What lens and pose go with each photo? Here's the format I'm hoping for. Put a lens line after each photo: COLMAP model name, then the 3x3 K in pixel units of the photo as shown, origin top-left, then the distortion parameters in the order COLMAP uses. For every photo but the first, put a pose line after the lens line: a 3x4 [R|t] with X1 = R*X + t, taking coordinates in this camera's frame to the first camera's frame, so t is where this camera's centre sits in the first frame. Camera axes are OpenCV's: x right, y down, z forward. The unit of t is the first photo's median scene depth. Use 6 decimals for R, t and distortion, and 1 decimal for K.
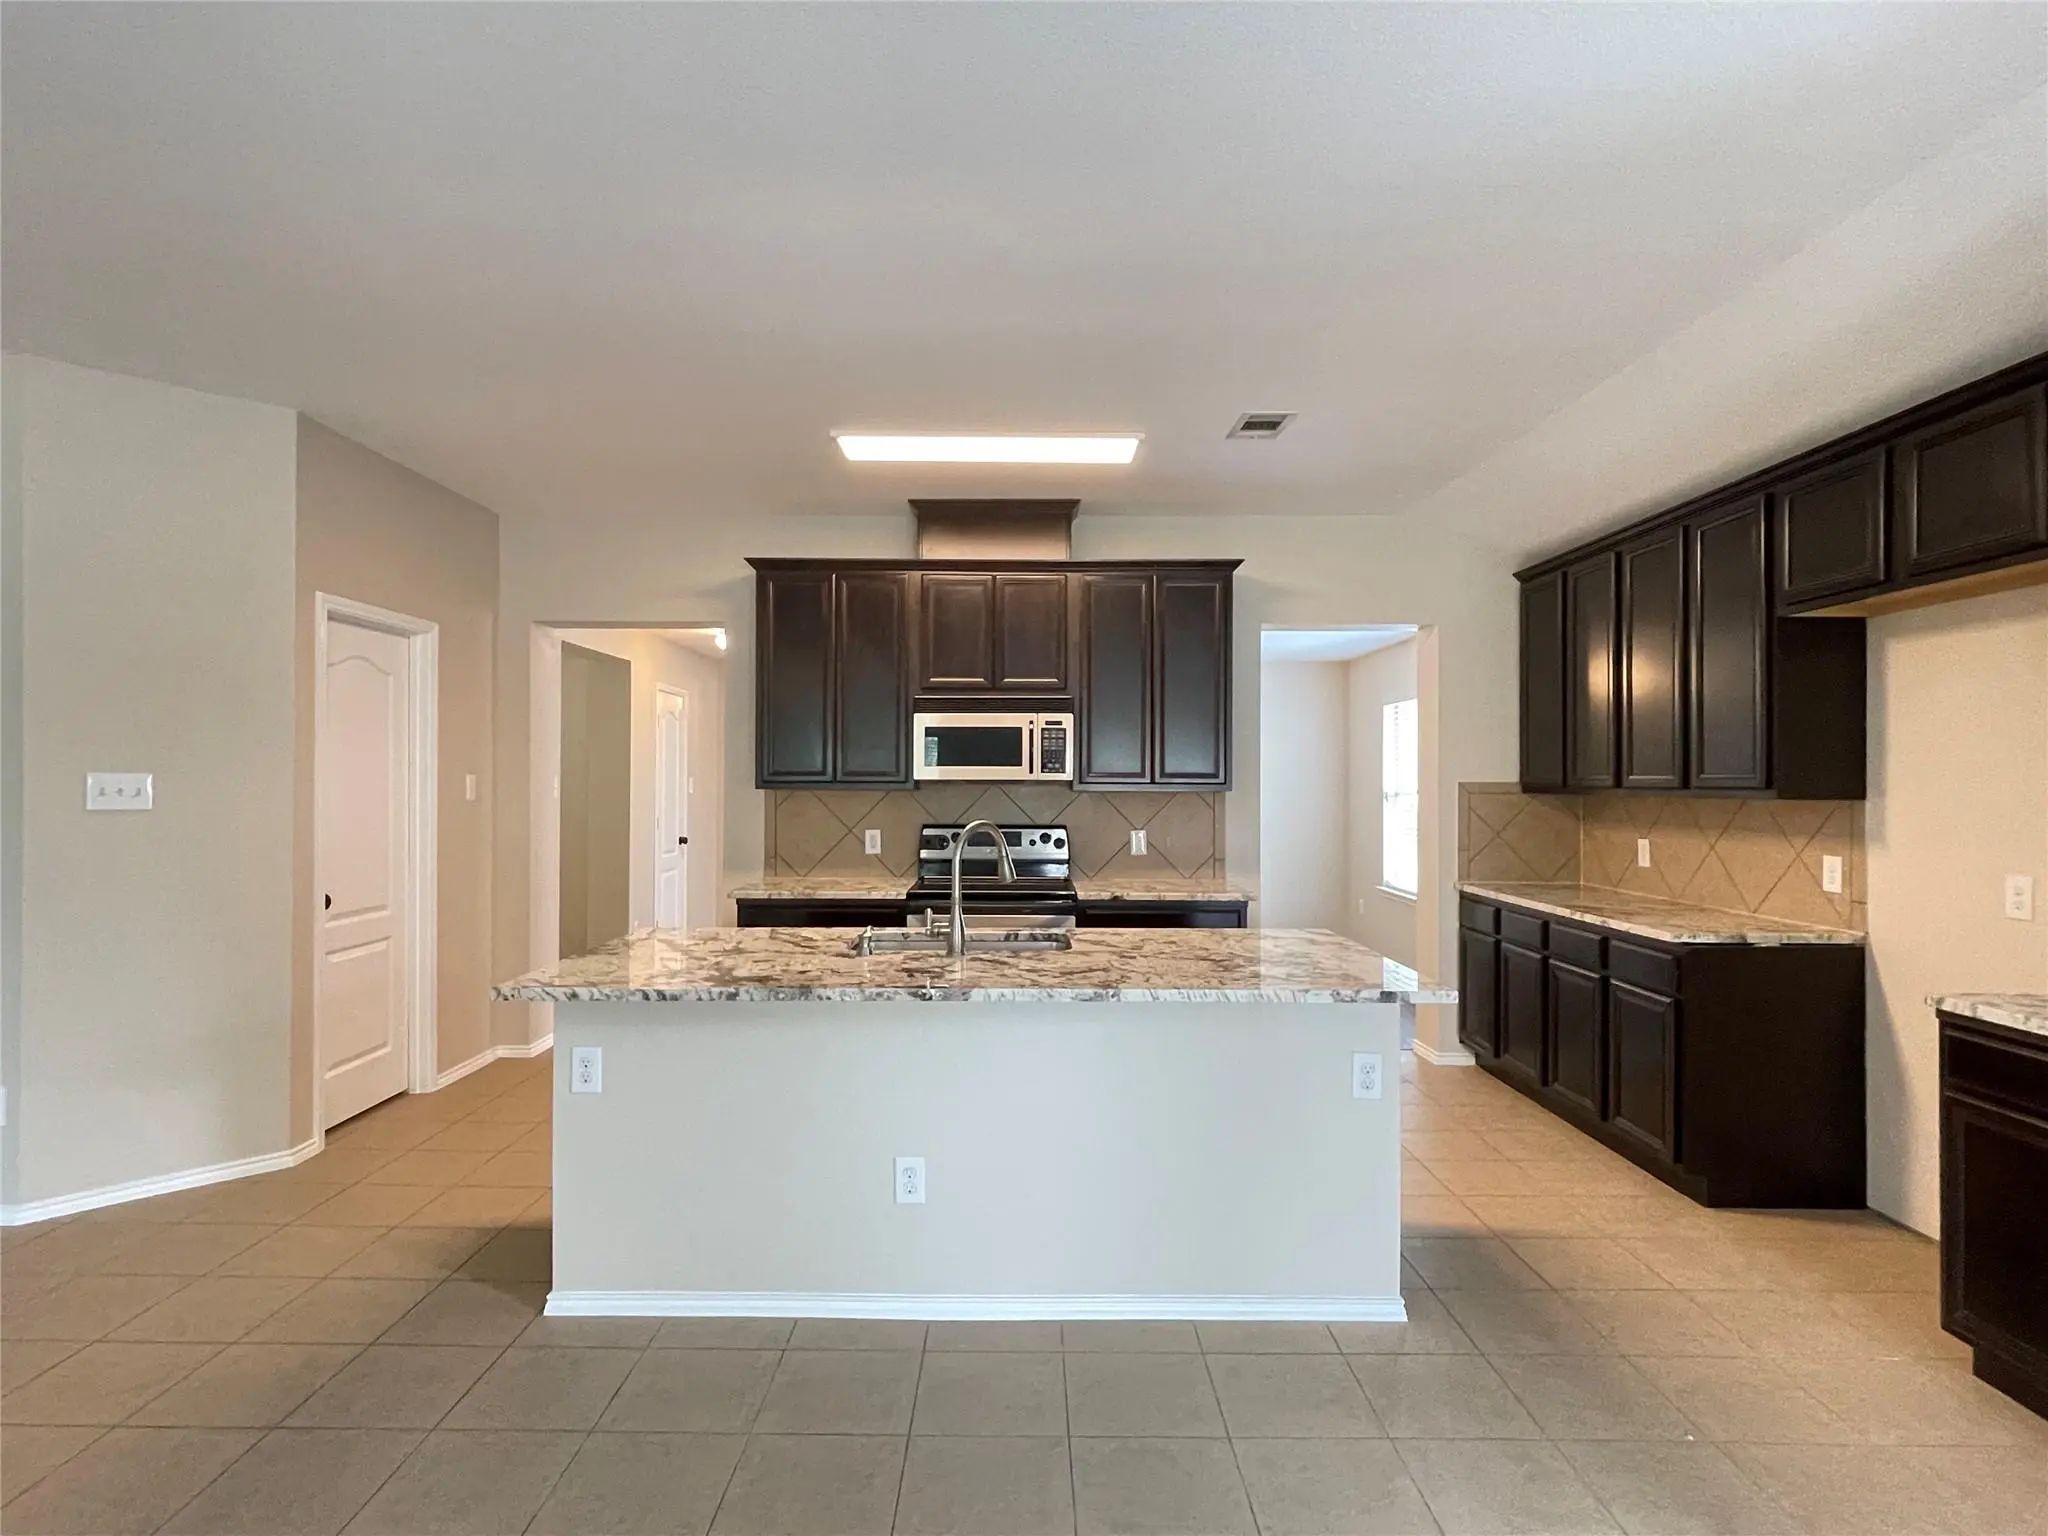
lens RADIAL K [[1065.4, 0, 1030.9], [0, 1065.4, 776.4], [0, 0, 1]] dist [-0.002308, -0.000862]
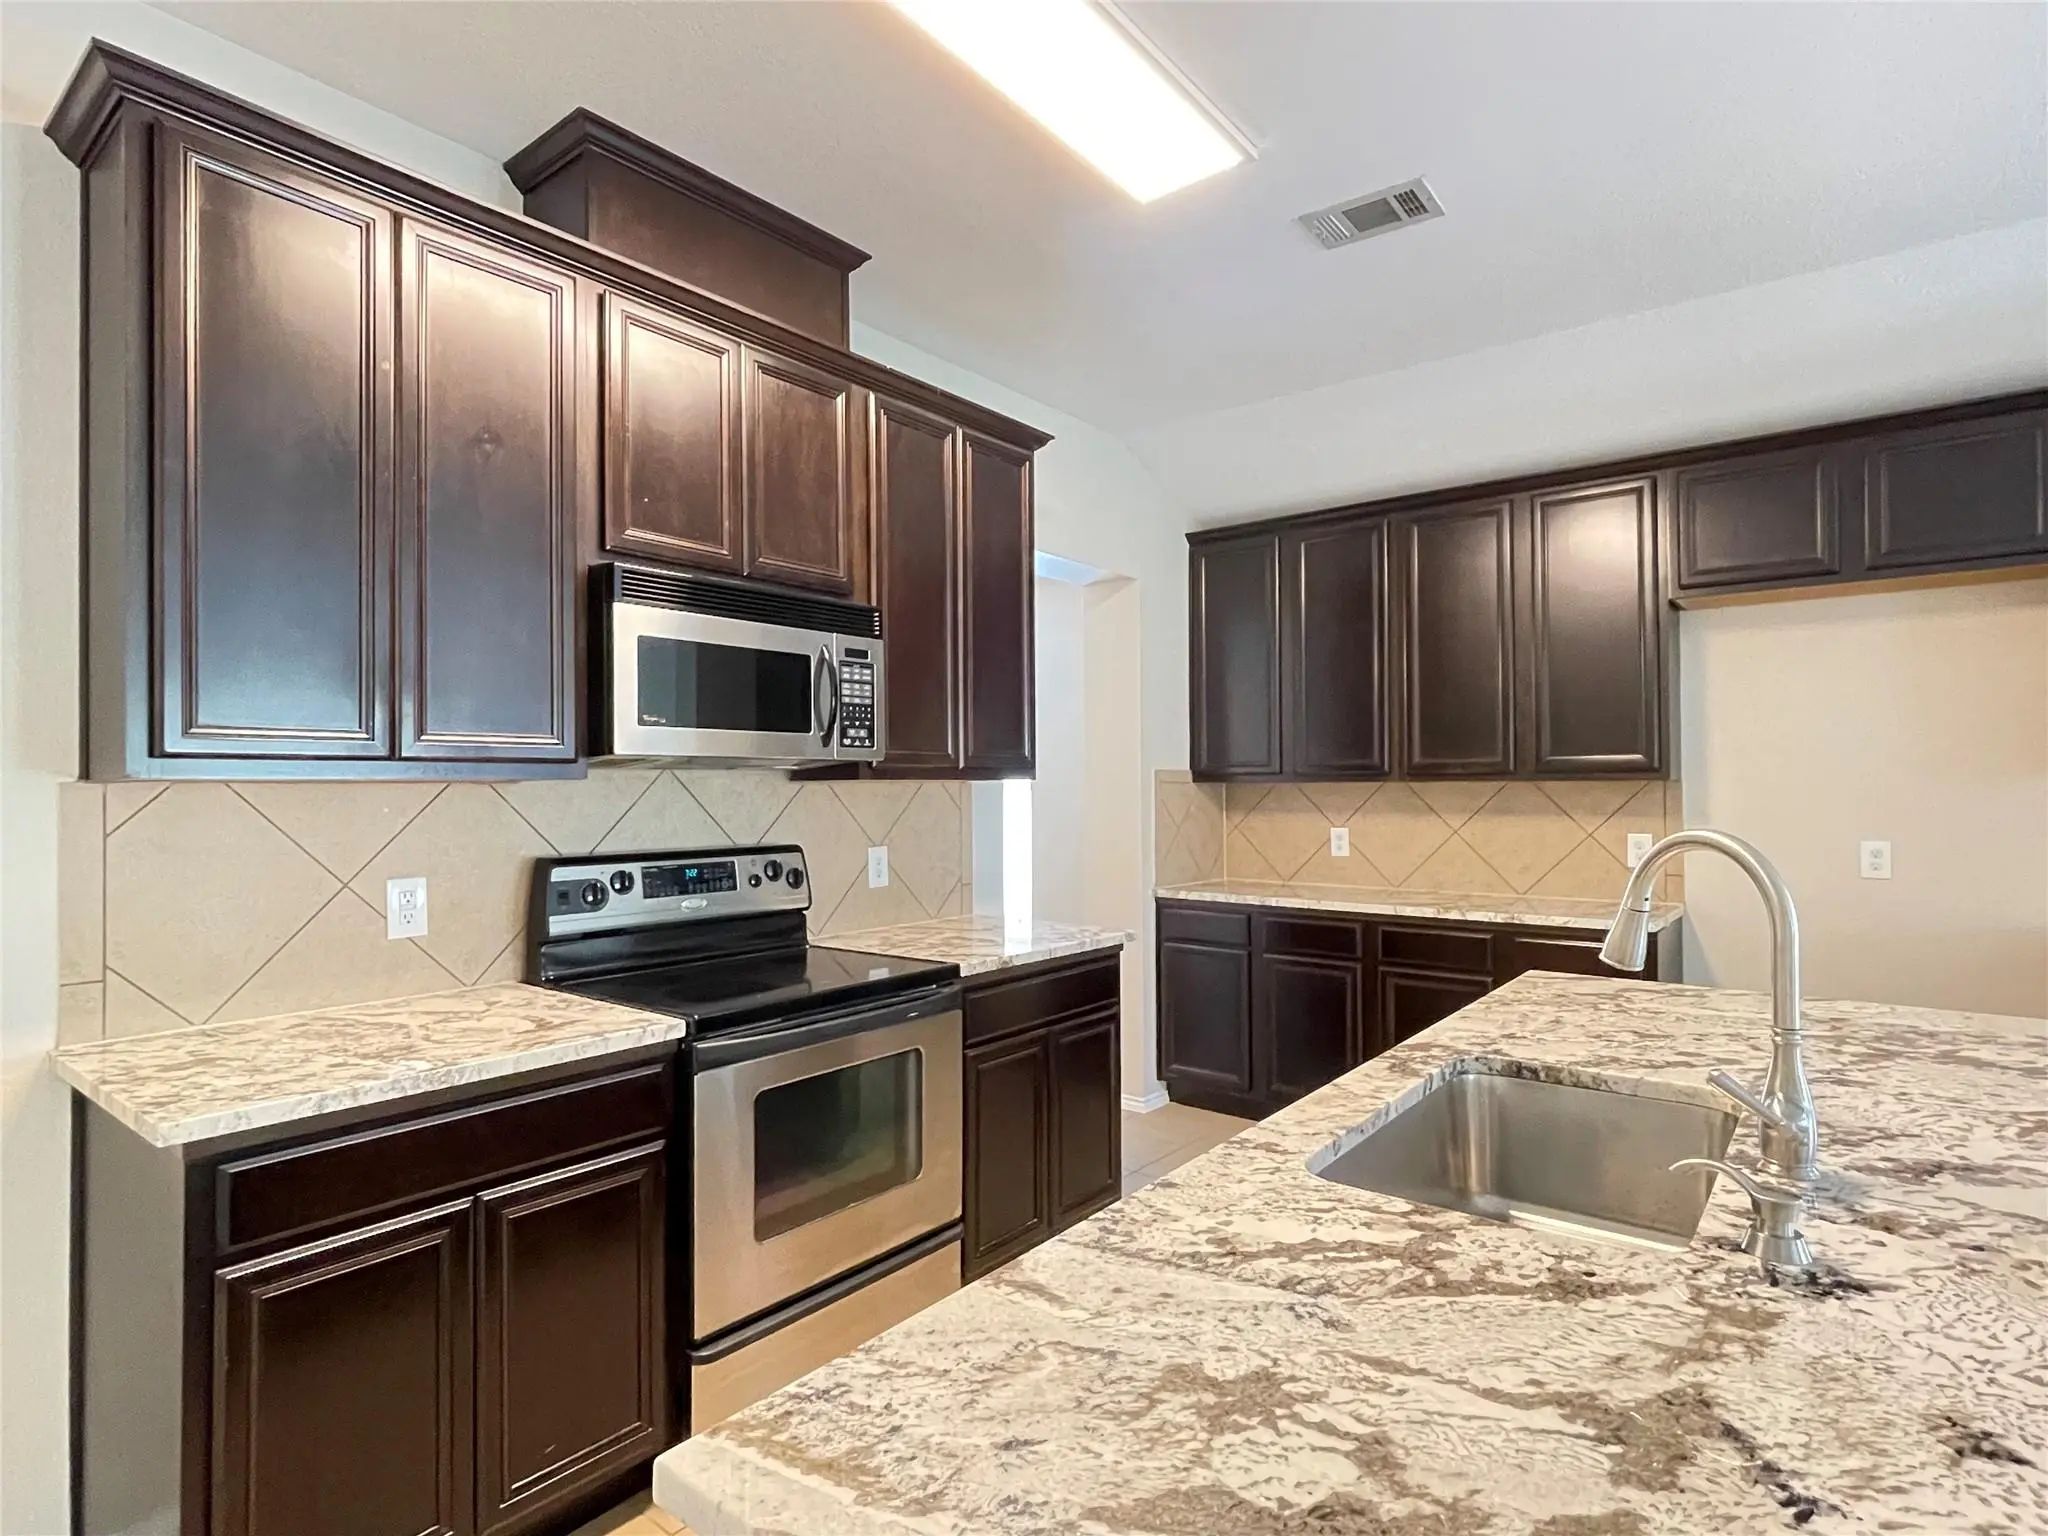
lens RADIAL K [[1065.4, 0, 1024.1], [0, 1065.4, 774.1], [0, 0, 1]] dist [-0.002308, -0.000862]
pose [[0.633119, 0.000613, 0.774054, -0.339936], [0.004634, 0.999979, -0.004582, 0.013452], [-0.774041, 0.006488, 0.633103, 0.596312]]
